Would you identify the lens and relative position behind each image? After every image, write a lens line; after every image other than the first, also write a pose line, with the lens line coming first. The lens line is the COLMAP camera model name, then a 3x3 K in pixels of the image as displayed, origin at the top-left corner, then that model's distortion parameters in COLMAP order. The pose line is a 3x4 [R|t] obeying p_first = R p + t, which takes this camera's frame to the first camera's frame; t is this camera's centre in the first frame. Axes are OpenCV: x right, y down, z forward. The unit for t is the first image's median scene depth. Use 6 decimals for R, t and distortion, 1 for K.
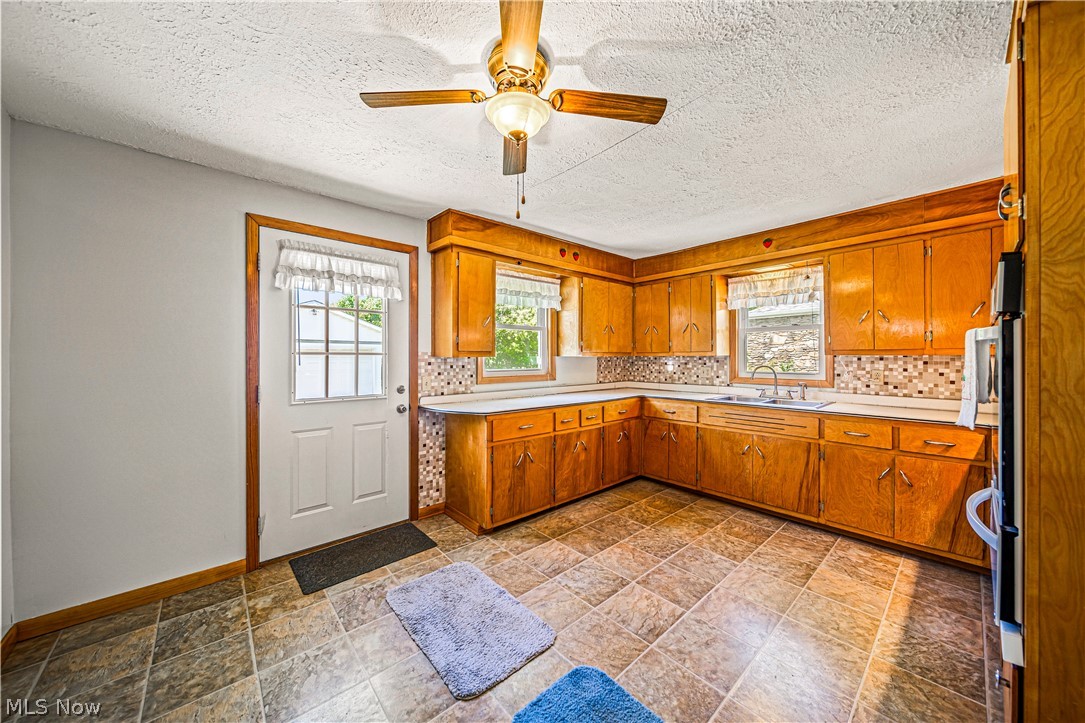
lens RADIAL K [[381.0, 0, 545.8], [0, 381.0, 358.1], [0, 0, 1]] dist [-0.002261, -0.000206]
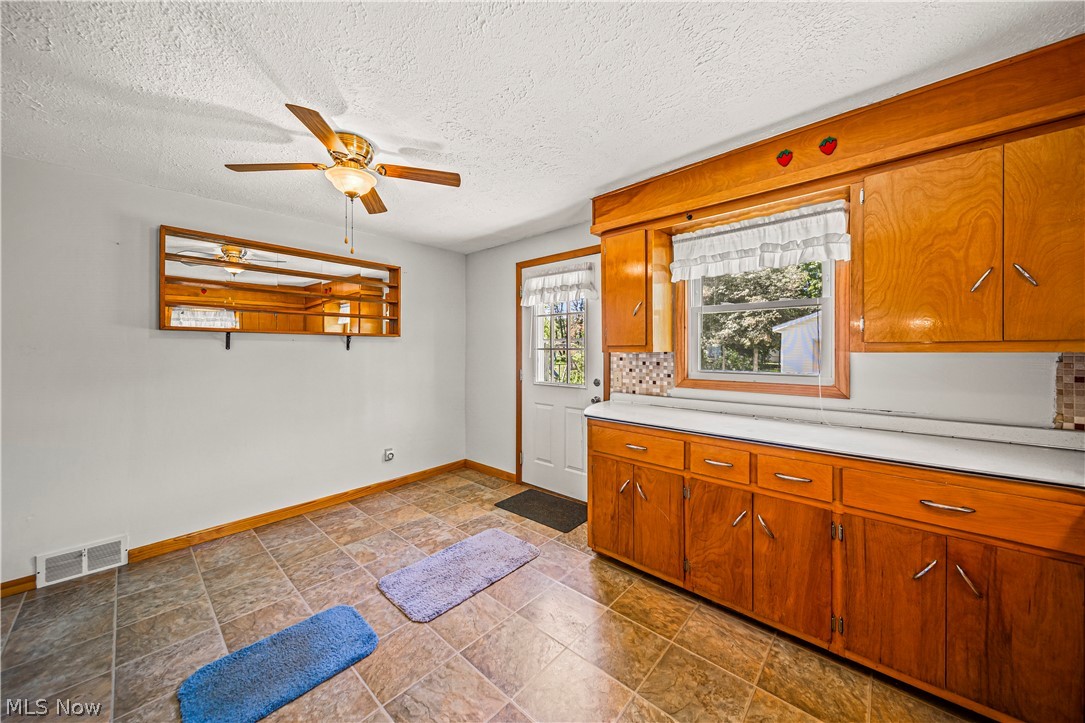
lens RADIAL K [[381.0, 0, 545.6], [0, 381.0, 352.1], [0, 0, 1]] dist [-0.002261, -0.000206]
pose [[0.099000, 0.004705, -0.995076, 0.682857], [-0.005392, 0.999977, 0.004192, -0.006183], [0.995073, 0.004951, 0.099023, 0.771564]]
